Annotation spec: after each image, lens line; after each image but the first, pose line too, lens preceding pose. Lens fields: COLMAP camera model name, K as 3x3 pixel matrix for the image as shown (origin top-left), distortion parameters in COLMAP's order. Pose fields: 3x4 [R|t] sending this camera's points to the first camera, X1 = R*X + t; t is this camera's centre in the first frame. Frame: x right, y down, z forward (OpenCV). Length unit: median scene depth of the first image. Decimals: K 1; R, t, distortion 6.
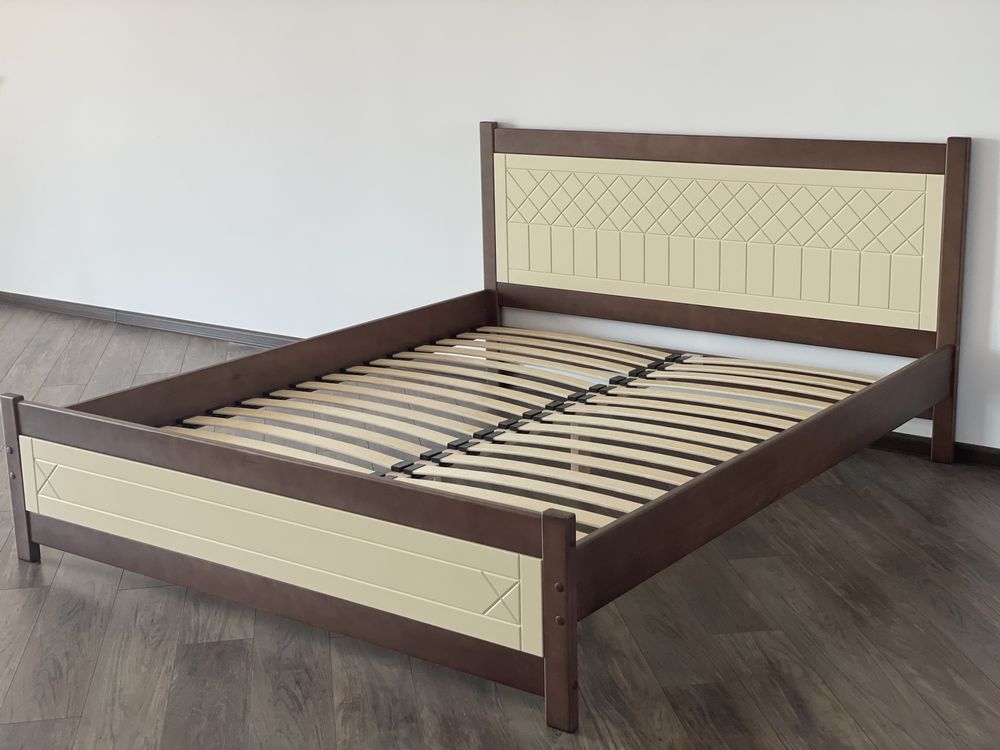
lens RADIAL K [[1477.2, 0, 496.3], [0, 1477.2, 363.8], [0, 0, 1]] dist [0.104262, 0.037117]
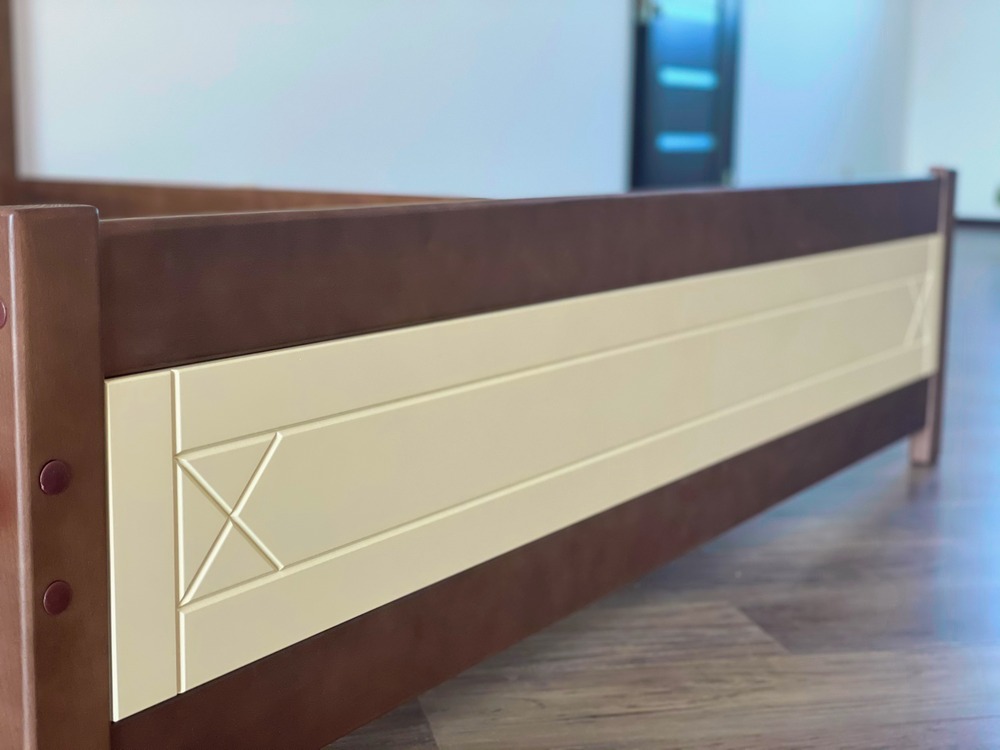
lens RADIAL K [[1500.2, 0, 508.9], [0, 1500.2, 372.5], [0, 0, 1]] dist [0.245803, -0.761283]
pose [[-0.085017, -0.130806, 0.987756, -0.481953], [0.223961, 0.963469, 0.146866, 0.023274], [-0.970883, 0.233705, -0.052616, 0.839896]]
